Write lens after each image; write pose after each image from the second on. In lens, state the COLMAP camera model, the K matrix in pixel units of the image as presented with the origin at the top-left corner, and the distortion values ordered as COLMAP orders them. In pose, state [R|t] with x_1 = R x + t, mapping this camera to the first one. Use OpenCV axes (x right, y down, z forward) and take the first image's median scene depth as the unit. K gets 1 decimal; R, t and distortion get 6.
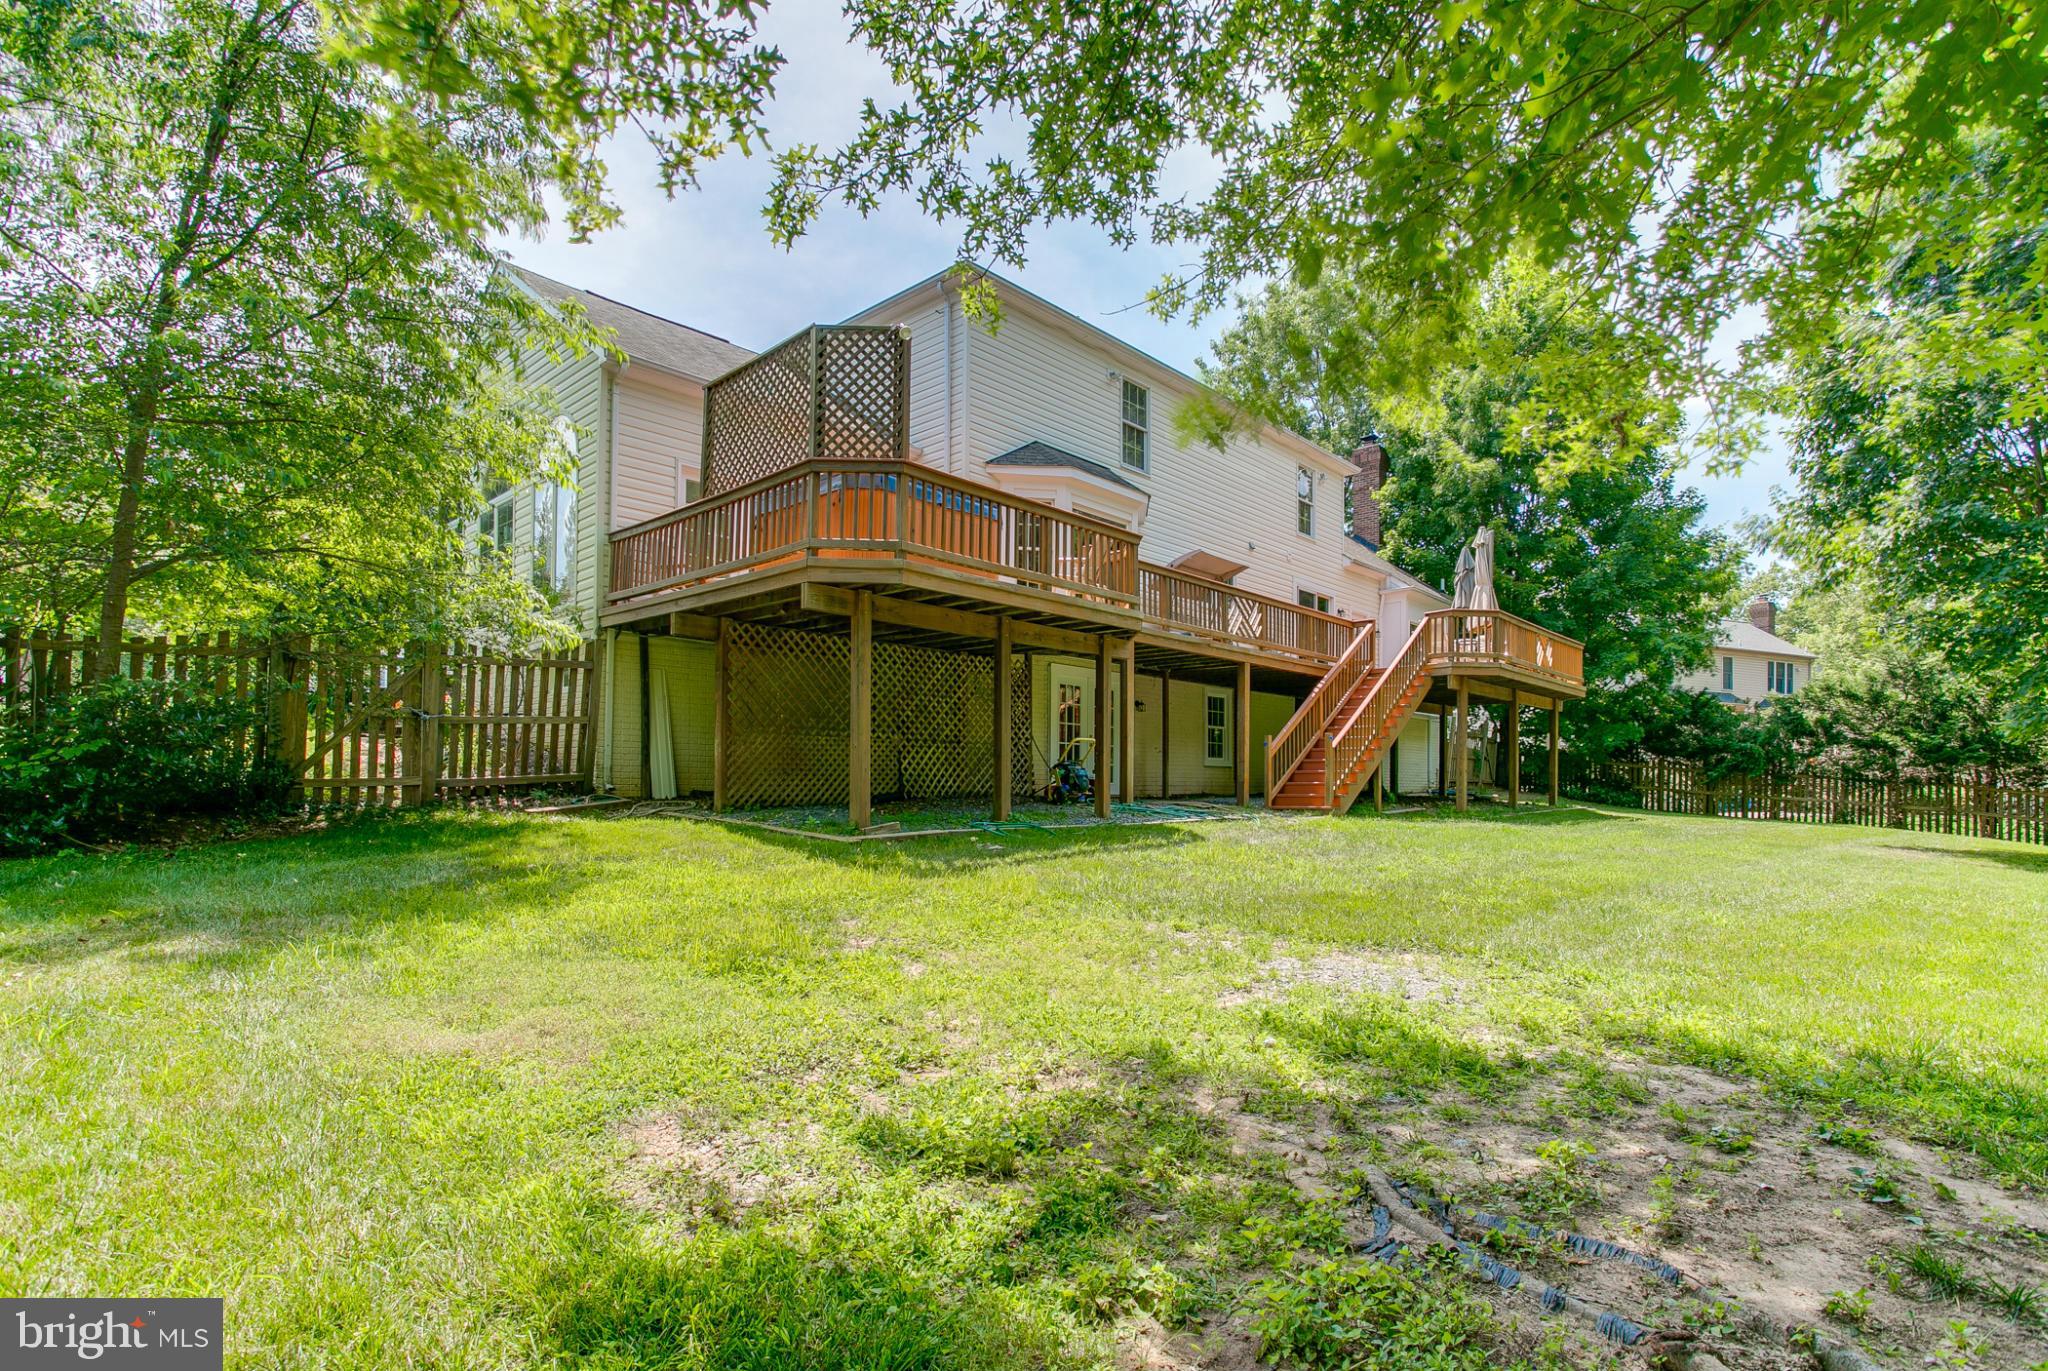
lens RADIAL K [[1031.0, 0, 1016.5], [0, 1031.0, 683.9], [0, 0, 1]] dist [-0.069031, 0.032780]
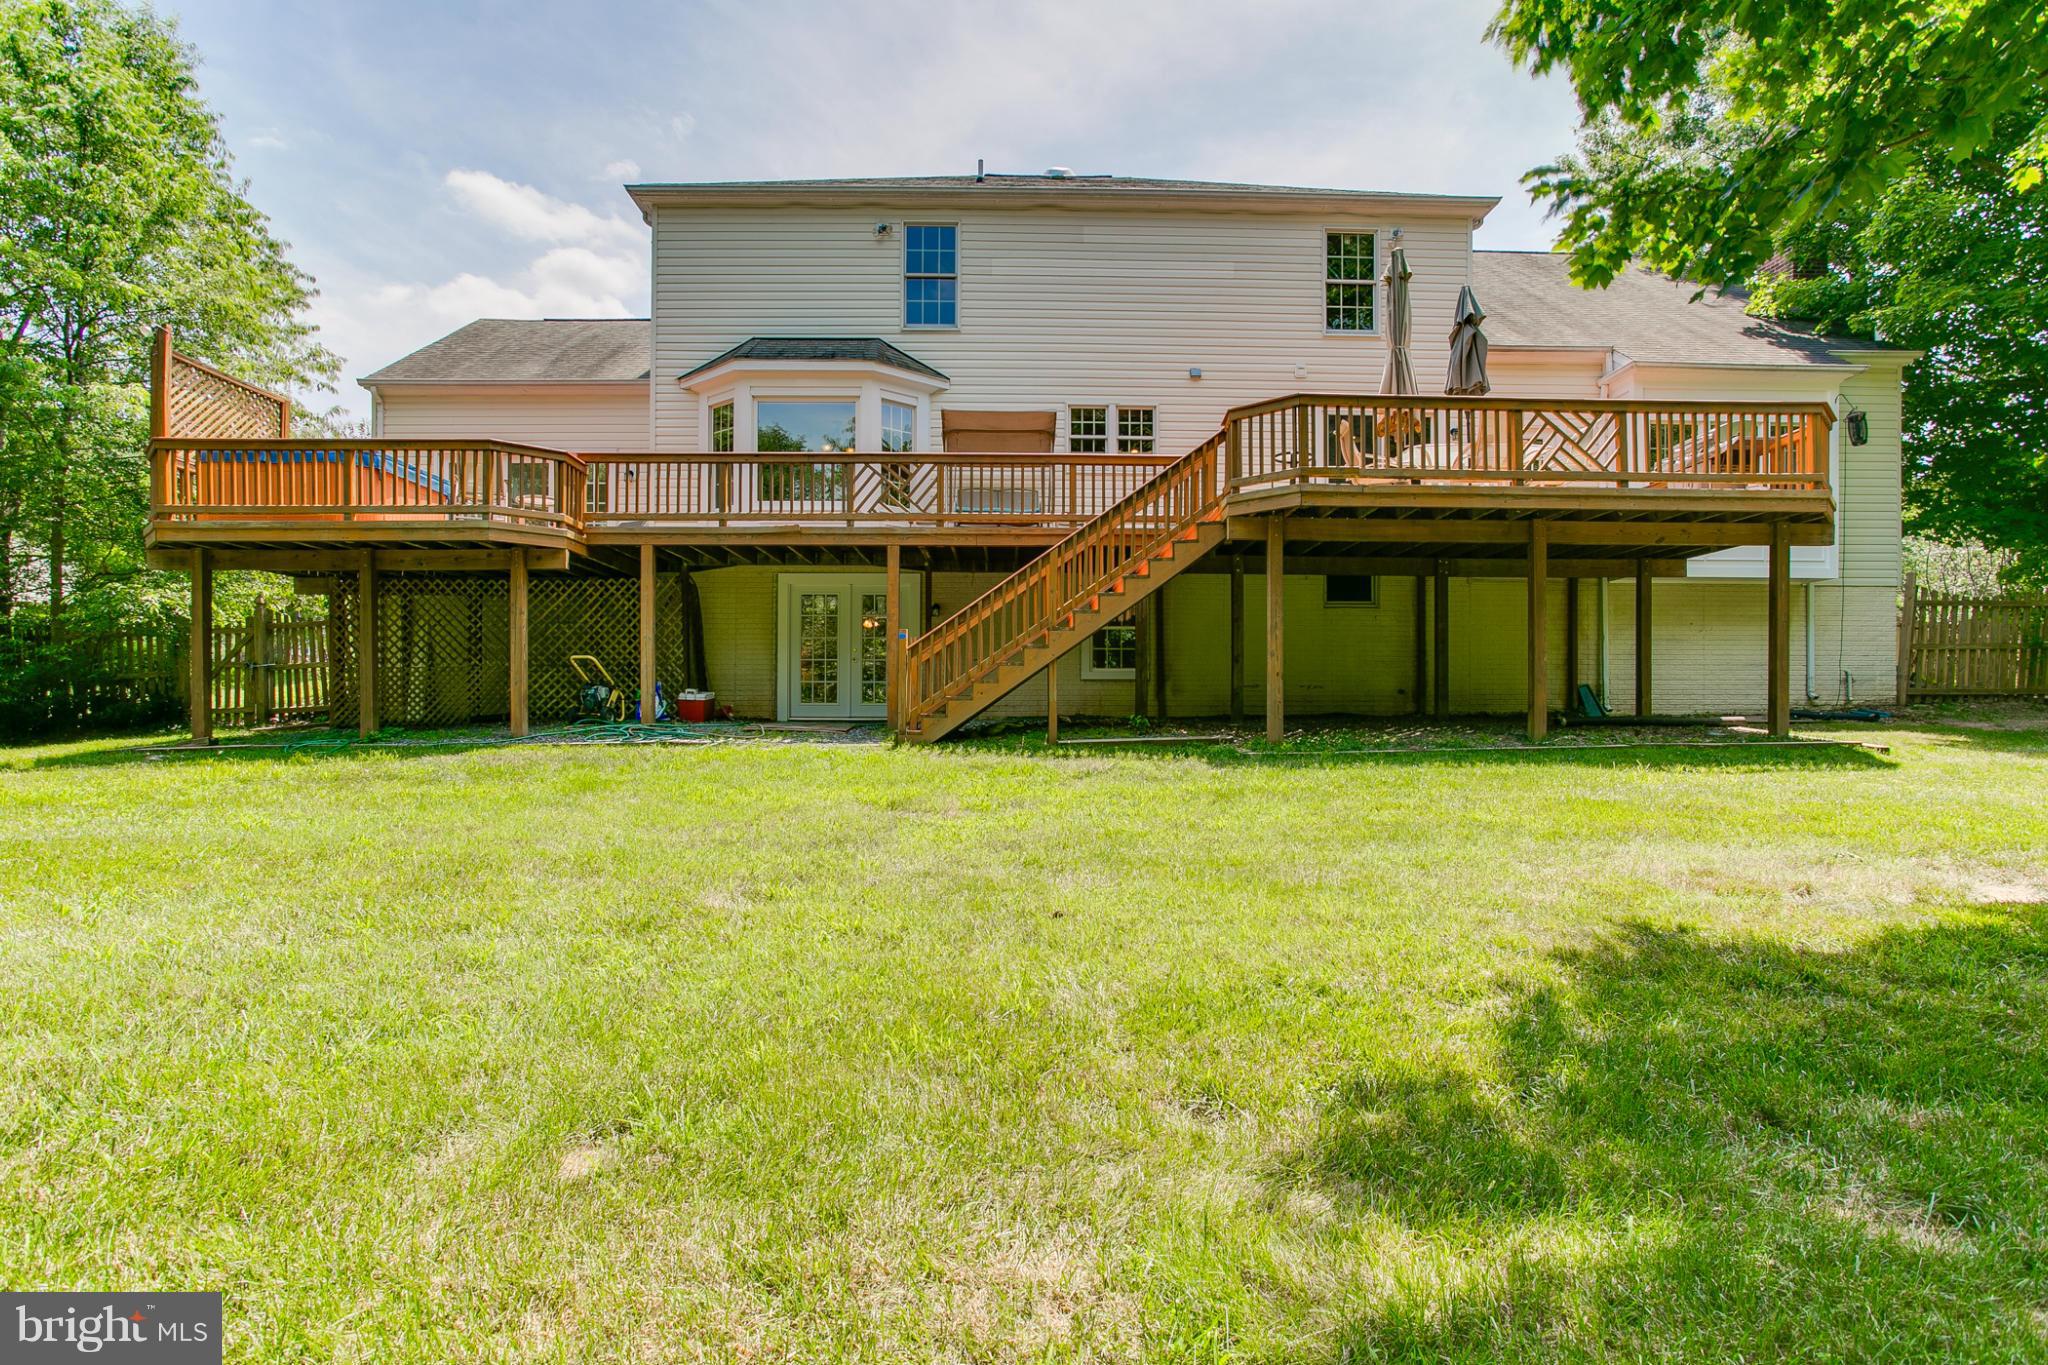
lens RADIAL K [[1031.0, 0, 1016.5], [0, 1031.0, 680.9], [0, 0, 1]] dist [-0.069031, 0.032780]
pose [[0.647067, -0.016936, -0.762245, 0.801193], [0.086907, 0.994876, 0.051671, 0.040665], [0.757464, -0.099679, 0.645223, 0.488553]]
